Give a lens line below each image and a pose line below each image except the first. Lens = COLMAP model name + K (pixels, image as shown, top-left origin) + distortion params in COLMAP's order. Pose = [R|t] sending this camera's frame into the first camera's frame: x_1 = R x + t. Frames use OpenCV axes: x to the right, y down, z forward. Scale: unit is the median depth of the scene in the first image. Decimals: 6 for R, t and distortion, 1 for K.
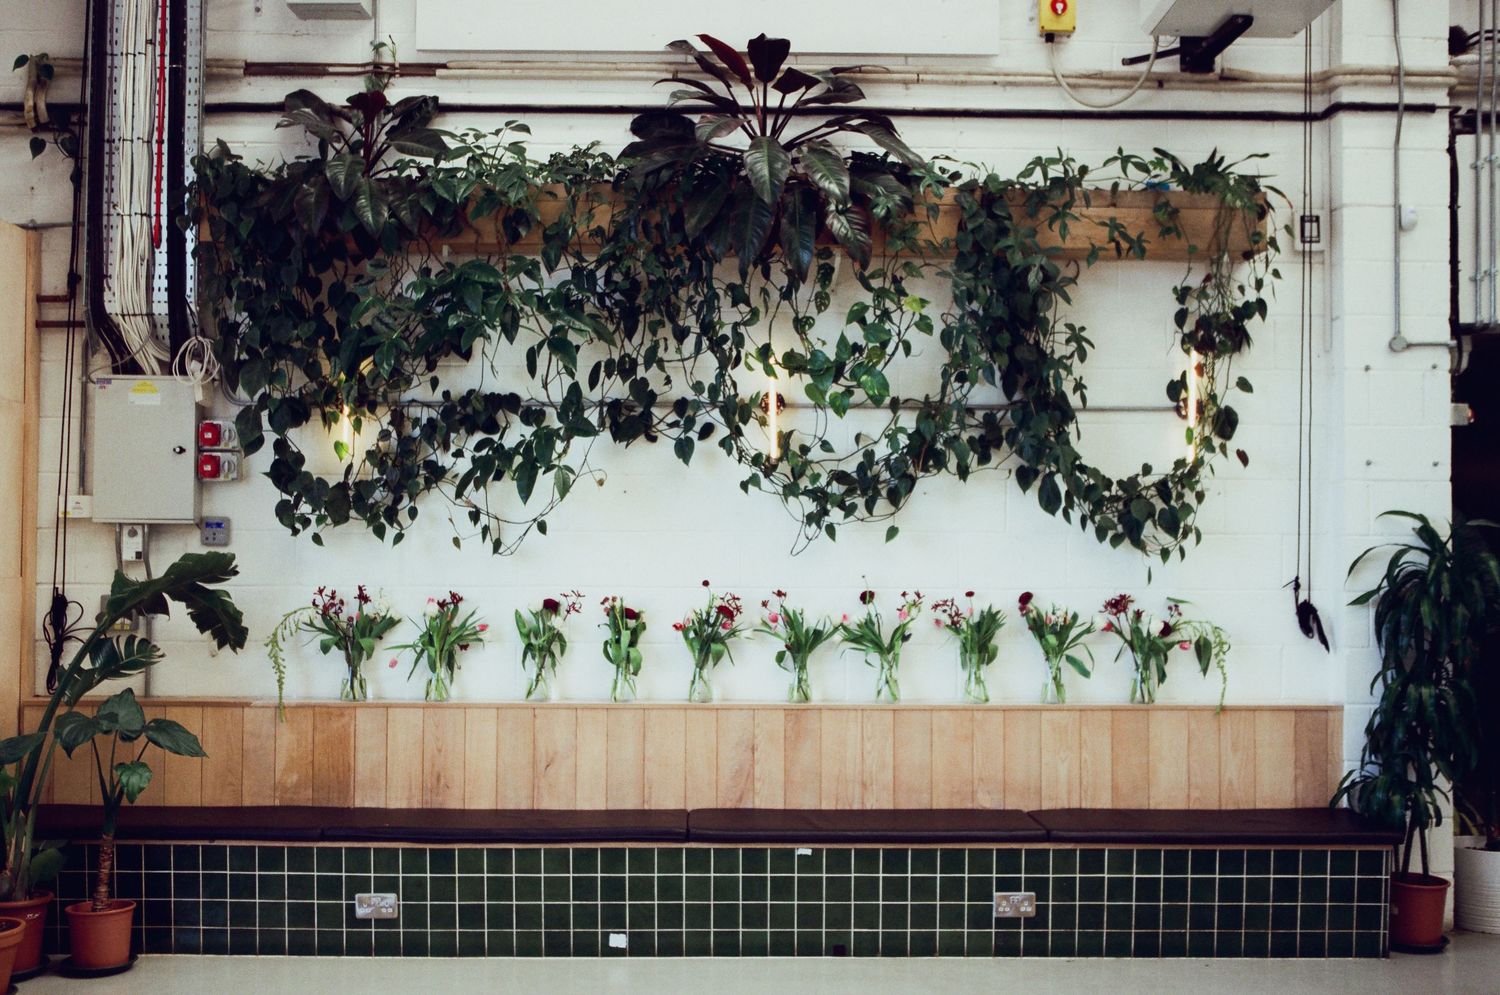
lens RADIAL K [[1591.4, 0, 746.7], [0, 1591.4, 511.2], [0, 0, 1]] dist [-0.010621, 0.000000]
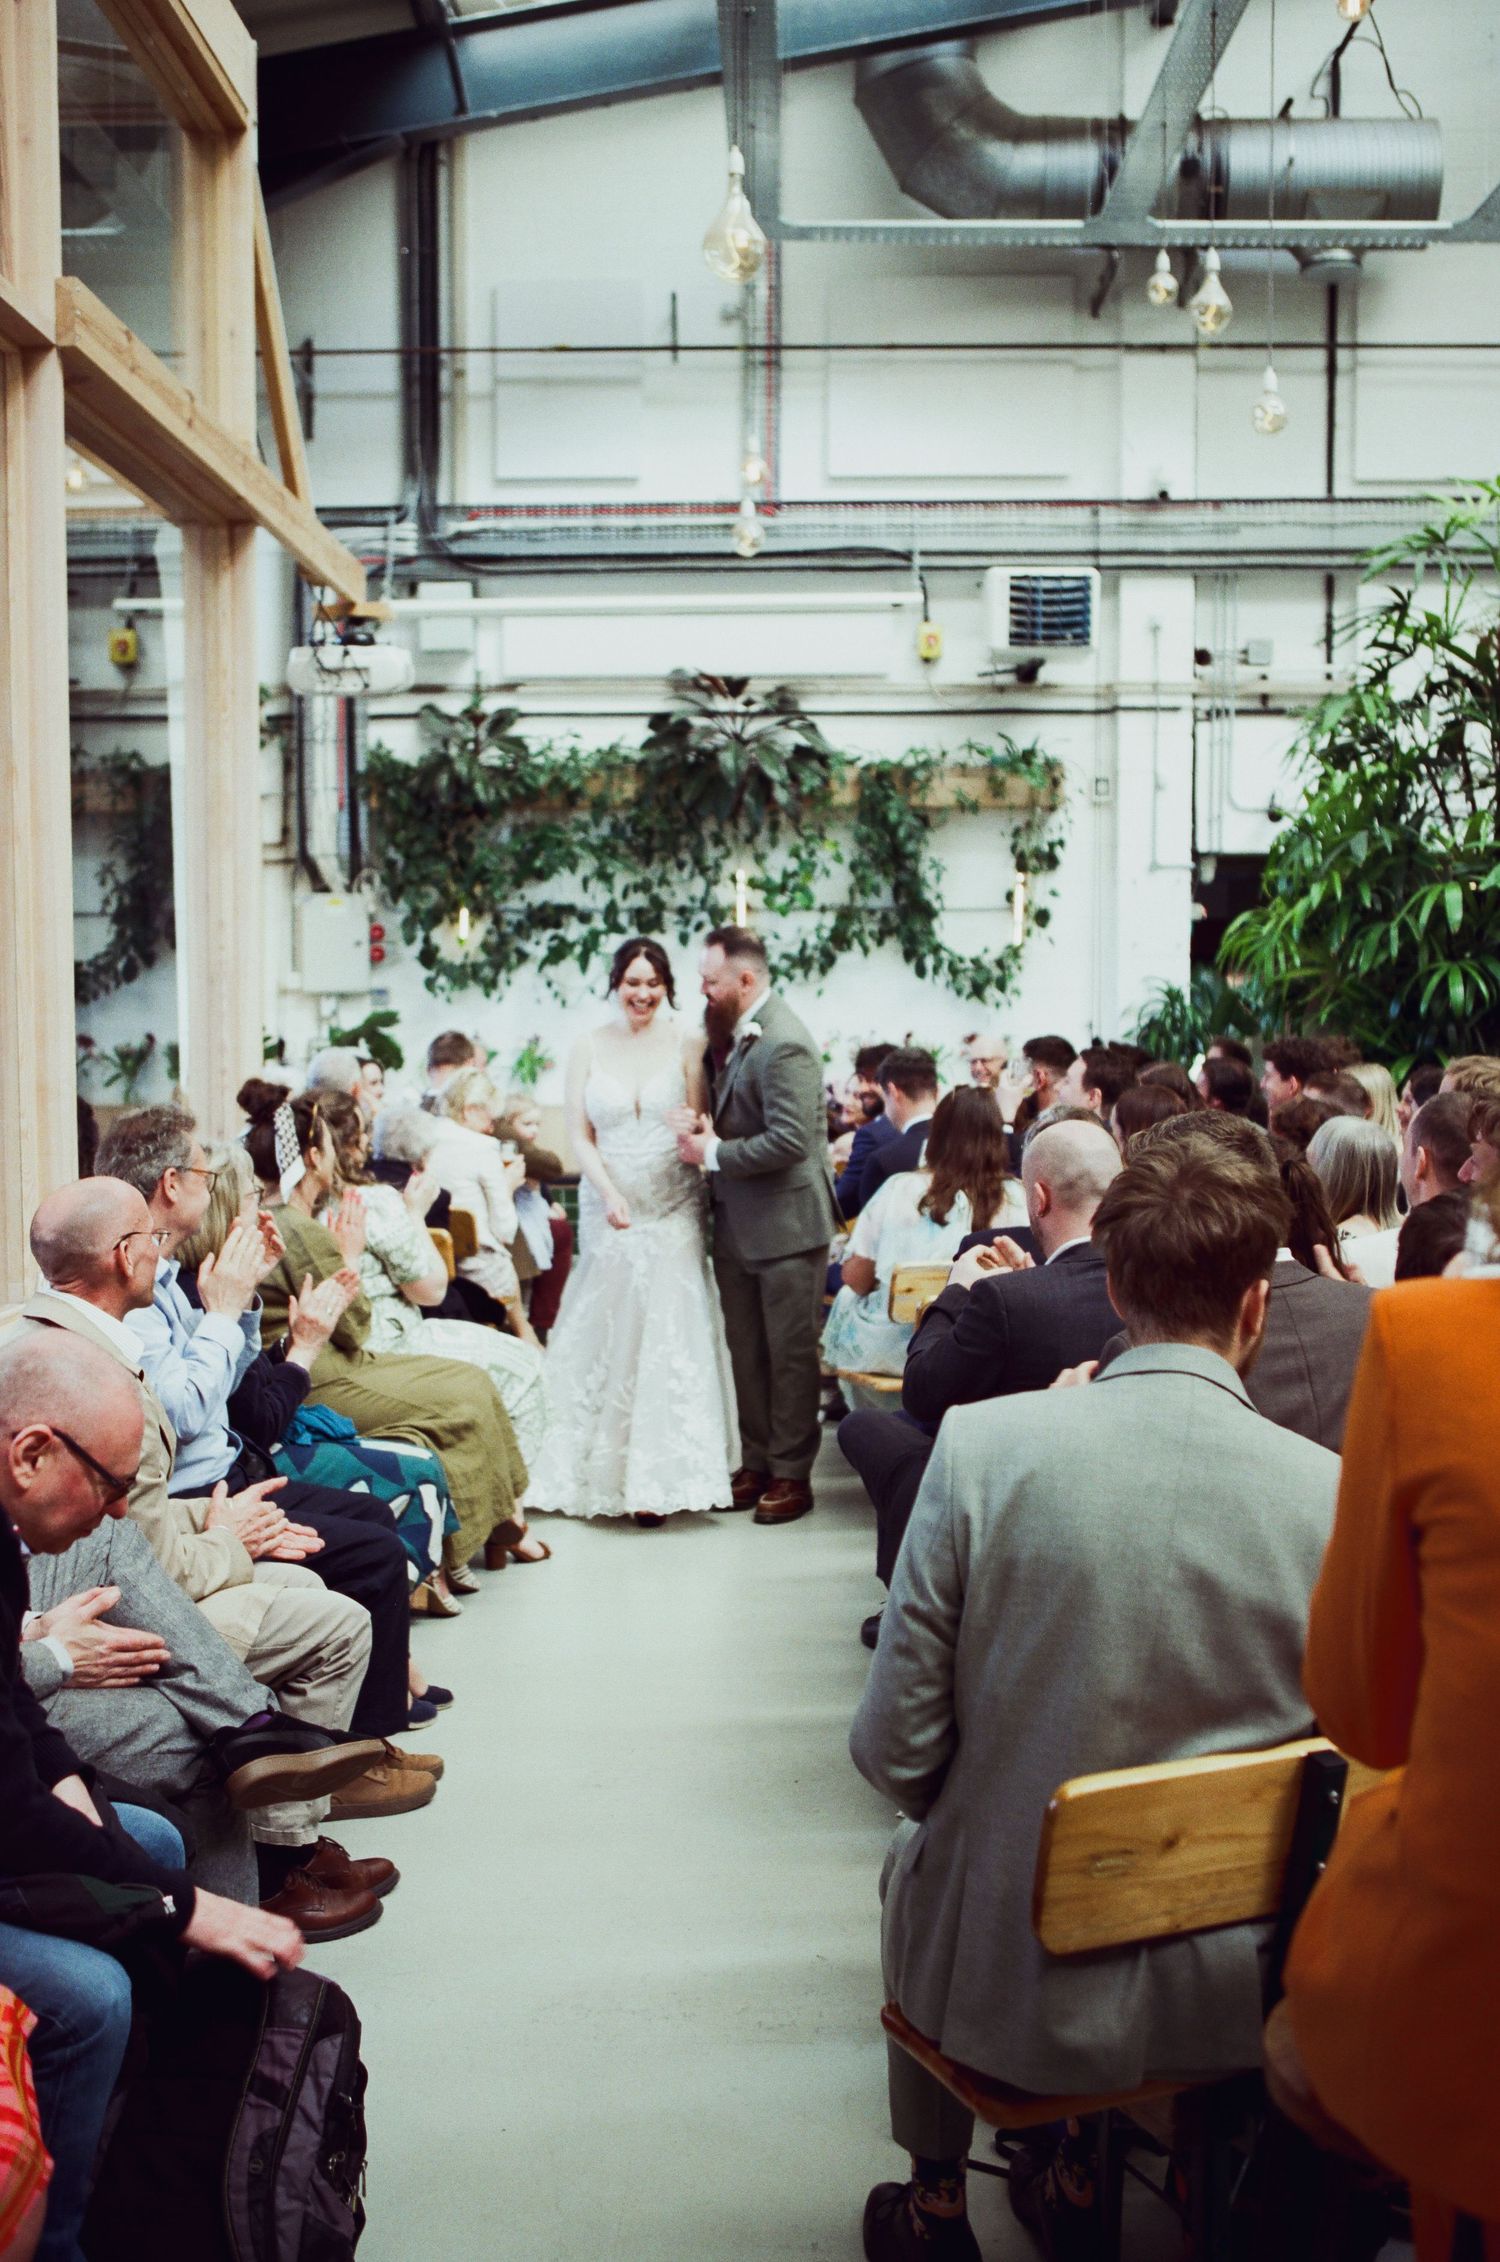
lens RADIAL K [[2399.8, 0, 730.2], [0, 2399.8, 1166.1], [0, 0, 1]] dist [-0.010621, 0.000000]
pose [[0.999163, -0.004598, -0.040650, 0.098333], [0.007872, 0.996702, 0.080767, -0.007755], [0.040144, -0.081020, 0.995904, -1.322645]]
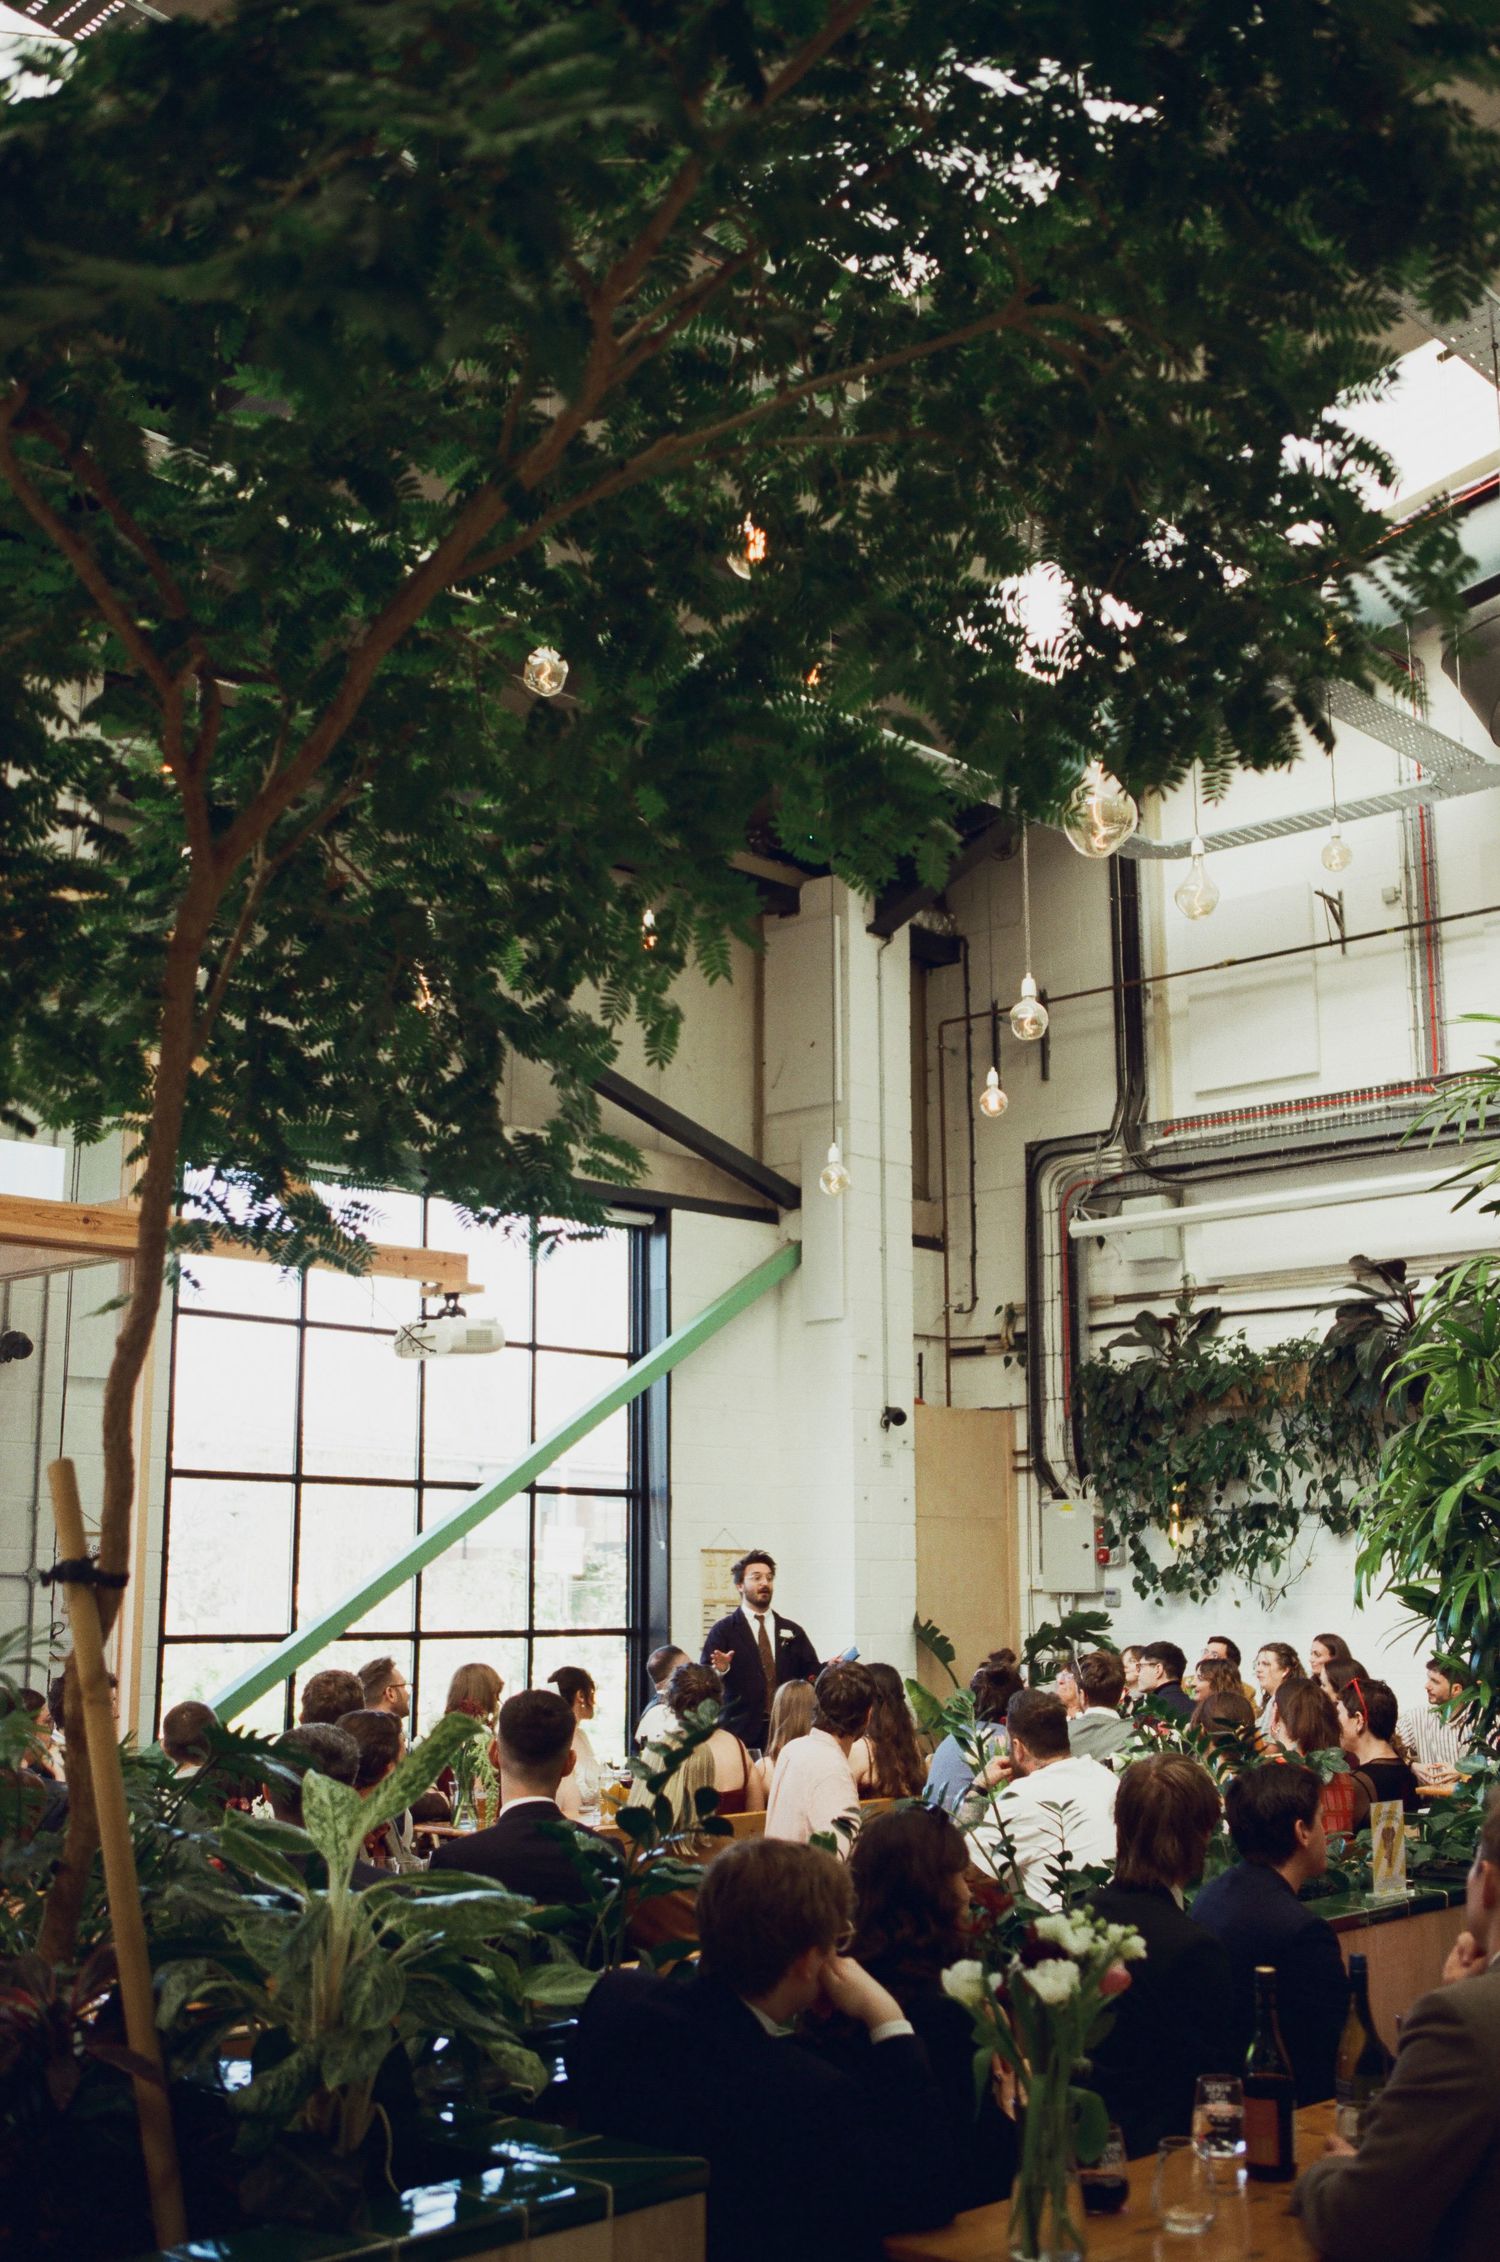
lens RADIAL K [[2399.8, 0, 734.6], [0, 2399.8, 1157.0], [0, 0, 1]] dist [-0.010621, 0.000000]
pose [[0.716048, -0.127745, -0.686262, 1.087435], [0.022988, 0.986895, -0.159720, -0.047379], [0.697672, 0.098592, 0.709601, -0.987380]]
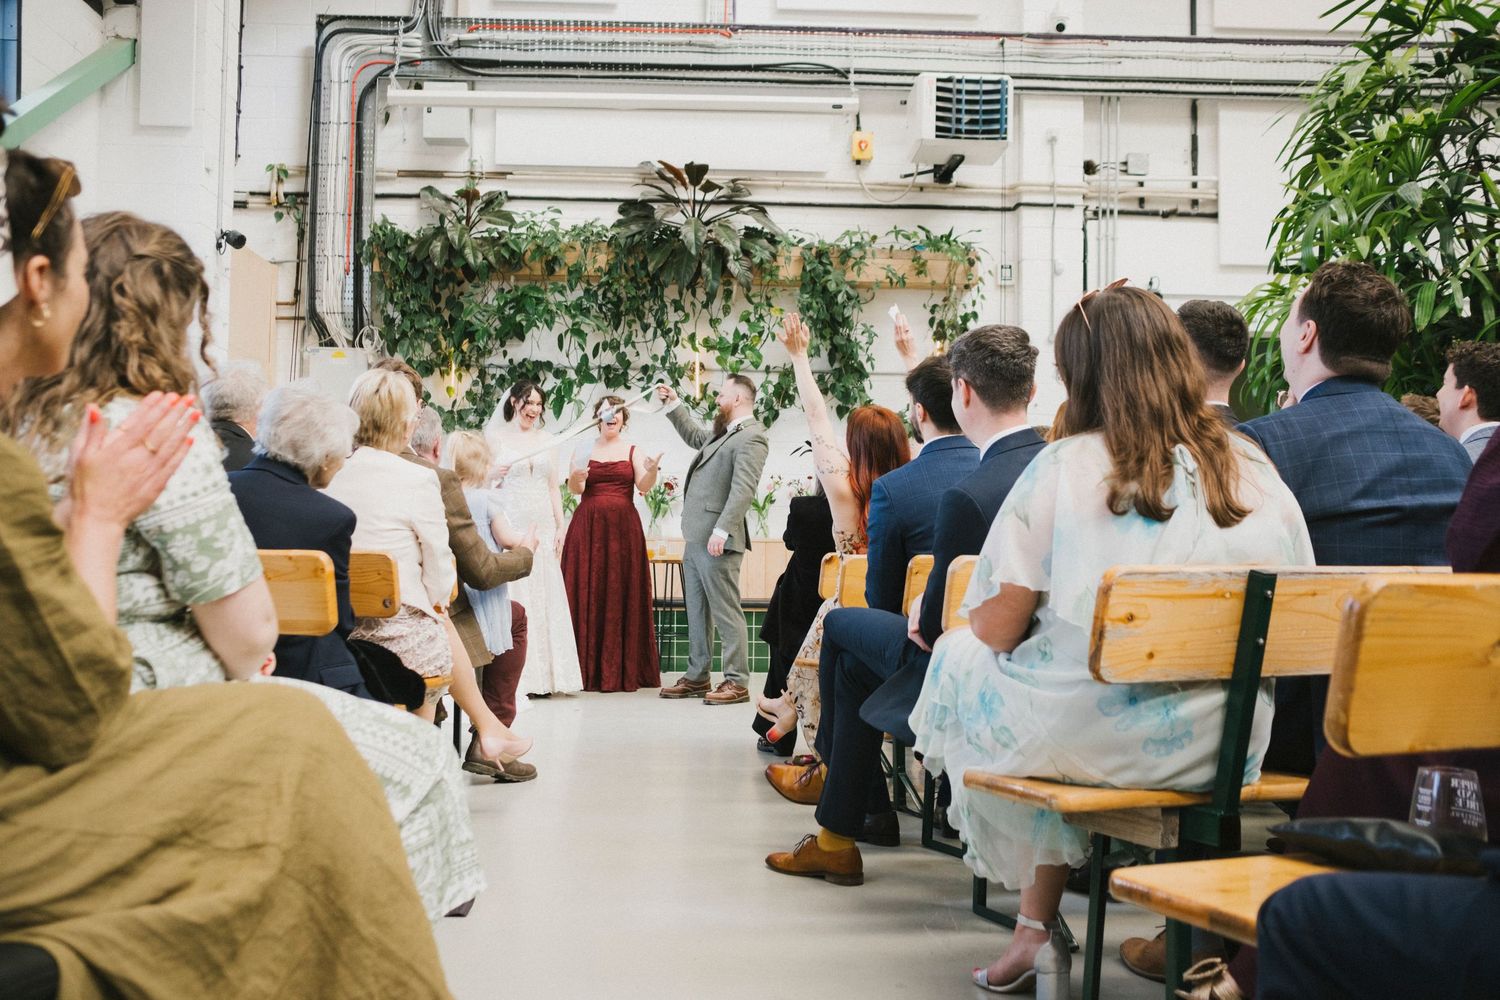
lens RADIAL K [[1476.5, 0, 752.7], [0, 1476.5, 494.2], [0, 0, 1]] dist [-0.024913, 0.000000]
pose [[0.999601, 0.009309, 0.026677, 0.035231], [-0.008661, 0.999667, -0.024306, 0.111157], [-0.026895, 0.024065, 0.999349, -0.627837]]
